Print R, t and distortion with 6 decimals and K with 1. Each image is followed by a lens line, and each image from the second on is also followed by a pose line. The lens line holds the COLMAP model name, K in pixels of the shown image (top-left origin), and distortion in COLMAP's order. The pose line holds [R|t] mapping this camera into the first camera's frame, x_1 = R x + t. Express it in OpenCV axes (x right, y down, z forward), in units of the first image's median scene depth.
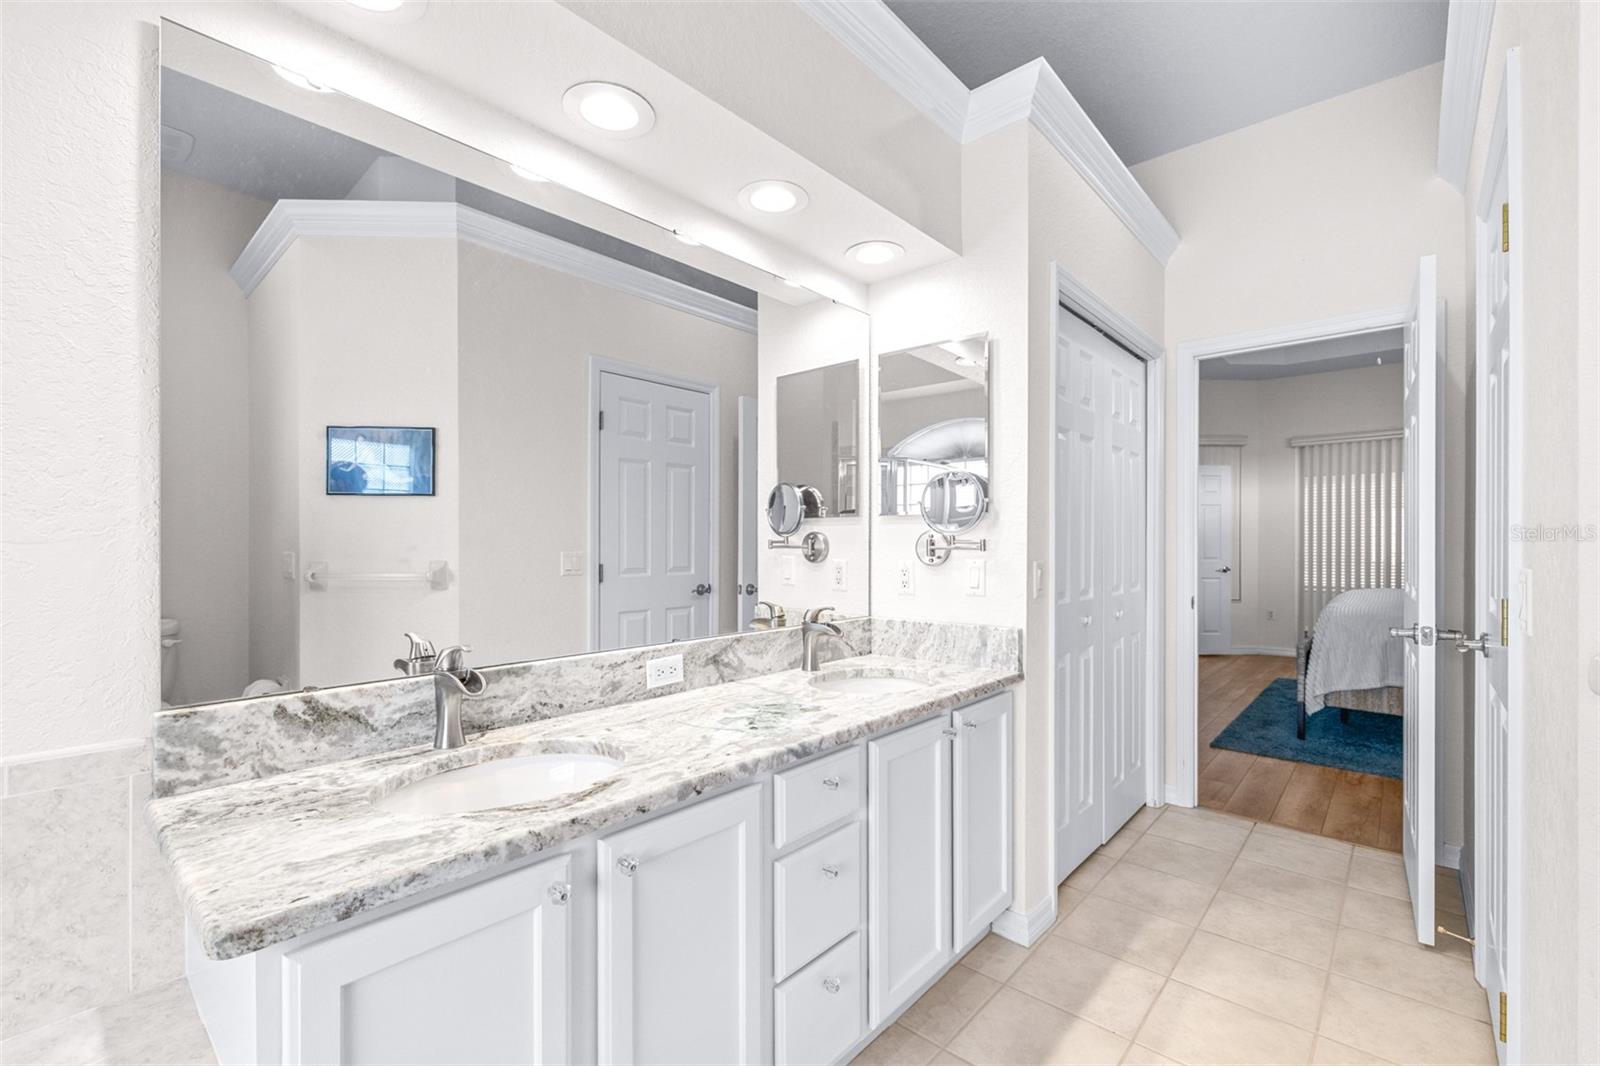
lens RADIAL K [[683.7, 0, 800.6], [0, 683.7, 542.0], [0, 0, 1]] dist [-0.002803, 0.000130]
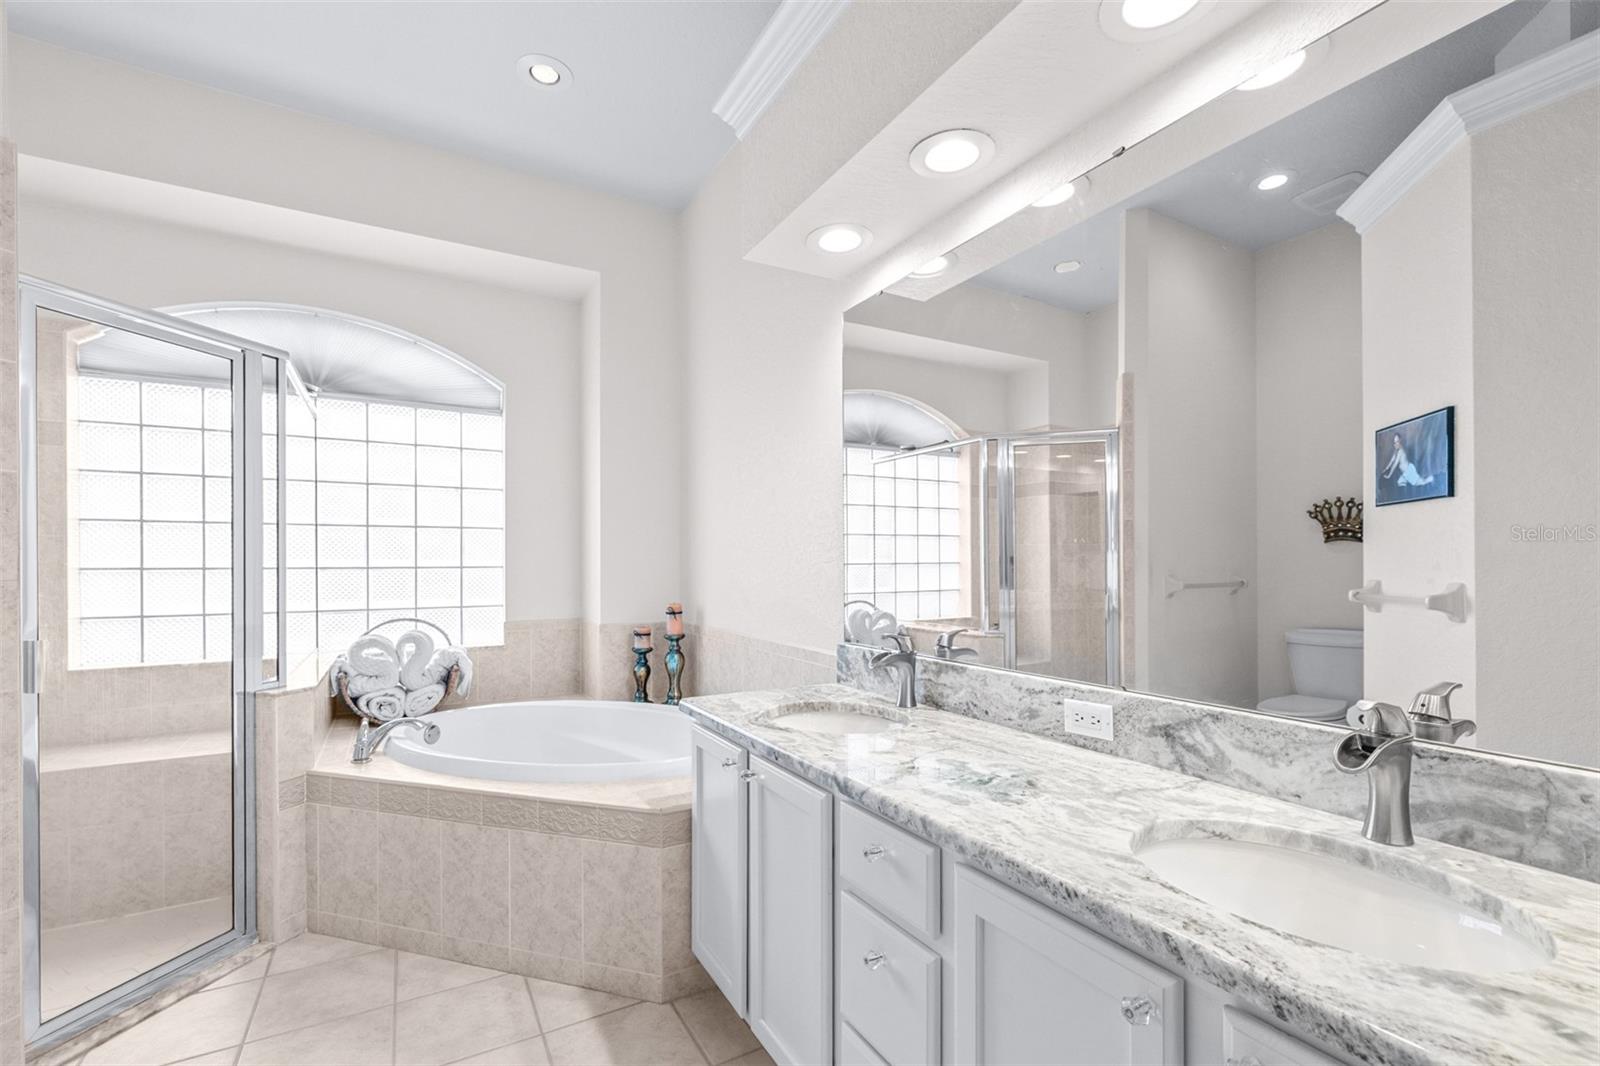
lens RADIAL K [[683.7, 0, 793.2], [0, 683.7, 563.1], [0, 0, 1]] dist [-0.002803, 0.000130]
pose [[-0.309817, 0.000091, -0.950796, 0.735047], [0.007340, 0.999970, -0.002297, 0.004002], [0.950768, -0.007691, -0.309809, 0.996277]]
